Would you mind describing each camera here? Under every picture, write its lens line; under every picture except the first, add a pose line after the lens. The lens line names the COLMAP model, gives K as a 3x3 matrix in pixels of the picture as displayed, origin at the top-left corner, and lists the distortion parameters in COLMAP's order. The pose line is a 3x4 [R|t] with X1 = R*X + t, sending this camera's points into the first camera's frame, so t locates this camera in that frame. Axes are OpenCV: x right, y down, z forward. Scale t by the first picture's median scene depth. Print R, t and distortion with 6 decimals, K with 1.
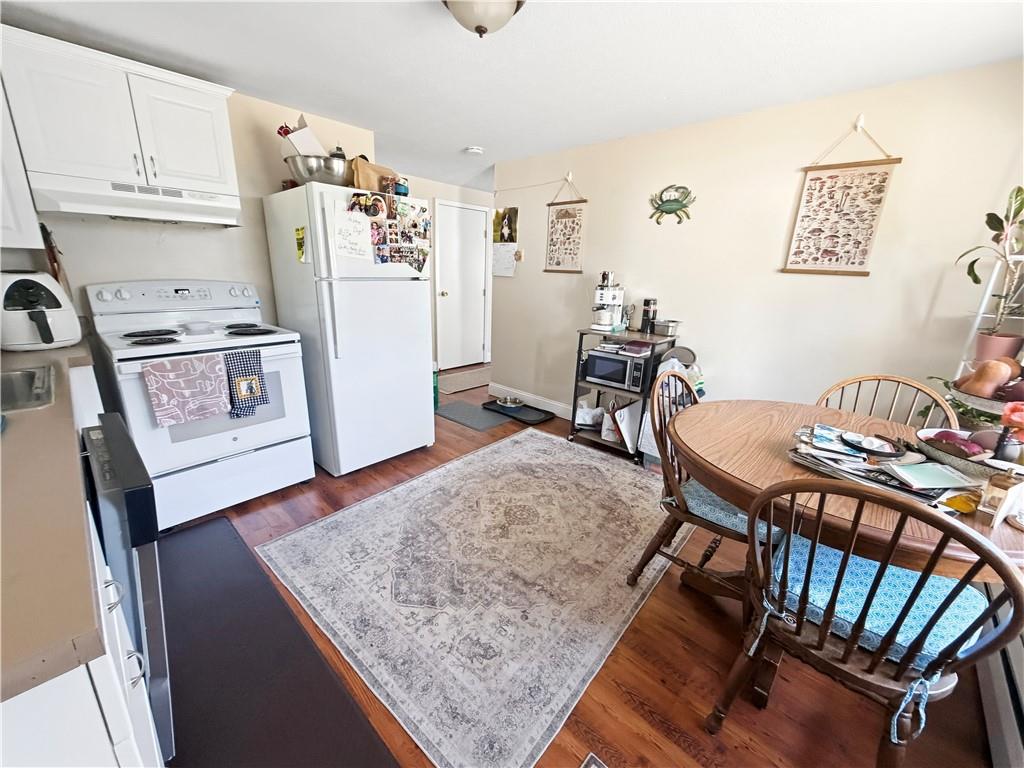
lens RADIAL K [[407.7, 0, 510.1], [0, 407.7, 385.0], [0, 0, 1]] dist [0.000371, -0.000216]
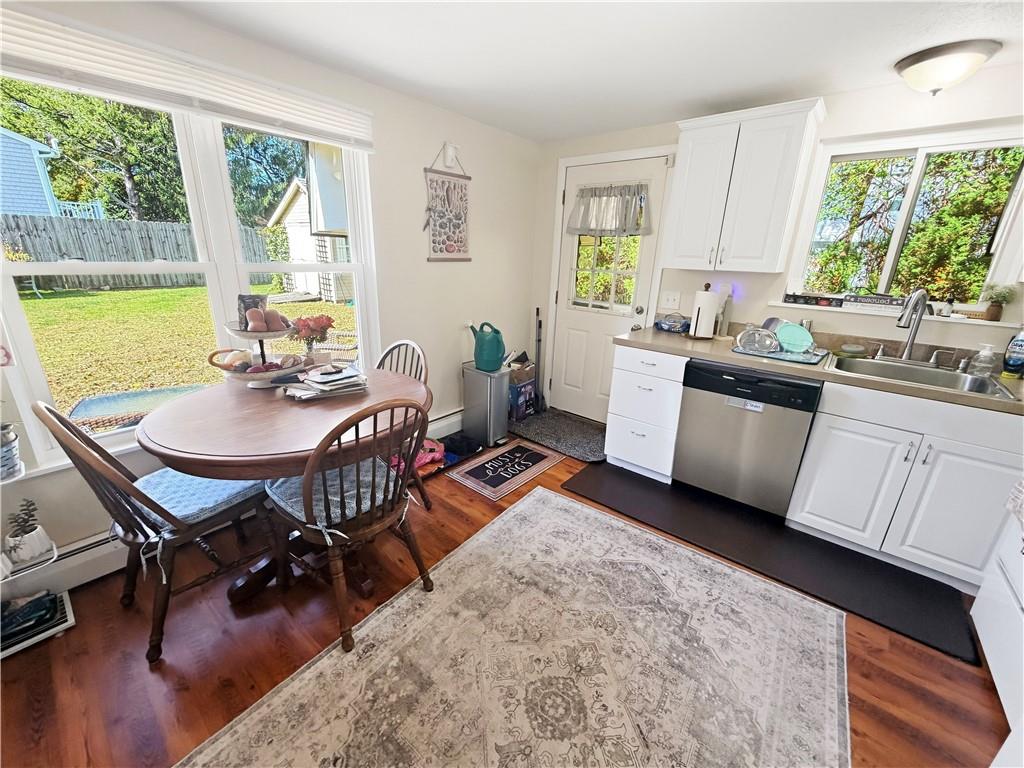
lens RADIAL K [[407.7, 0, 510.7], [0, 407.7, 383.8], [0, 0, 1]] dist [0.000371, -0.000216]
pose [[-0.996333, -0.042480, -0.074273, 0.146161], [-0.076786, 0.826868, 0.557130, -0.362222], [0.037747, 0.560790, -0.827097, 1.155616]]
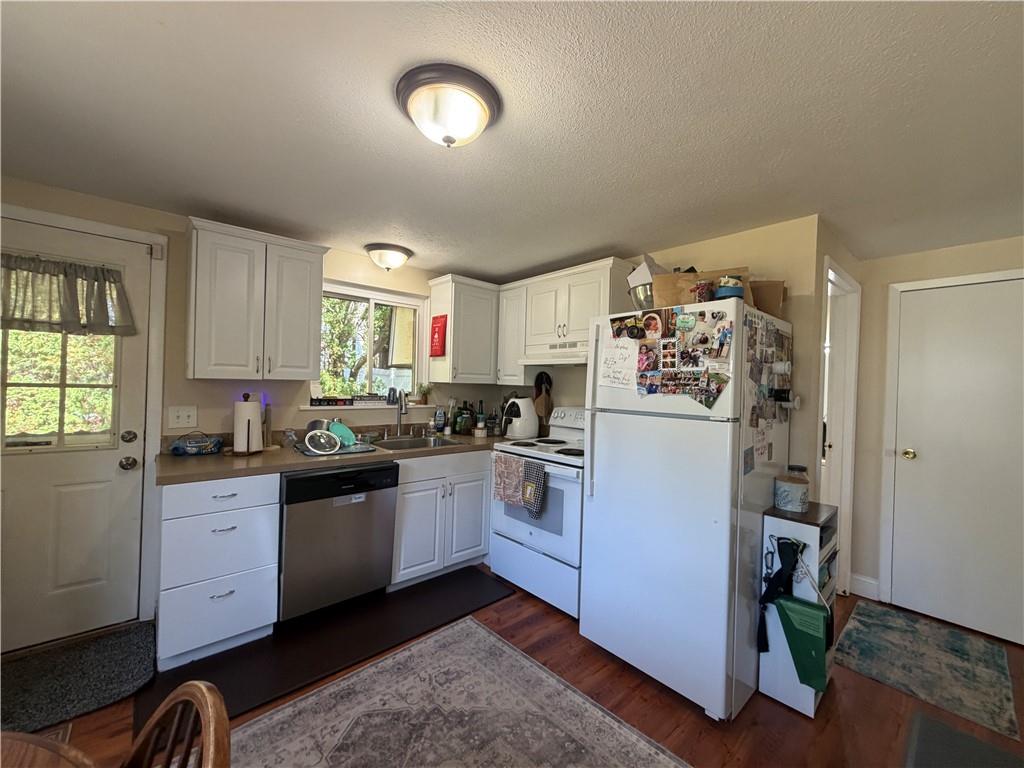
lens RADIAL K [[407.7, 0, 509.7], [0, 407.7, 383.9], [0, 0, 1]] dist [0.000371, -0.000216]
pose [[-0.096276, -0.030776, -0.994879, 0.479504], [-0.306836, 0.951762, 0.000250, -0.238375], [0.946880, 0.305289, -0.101075, 0.829968]]
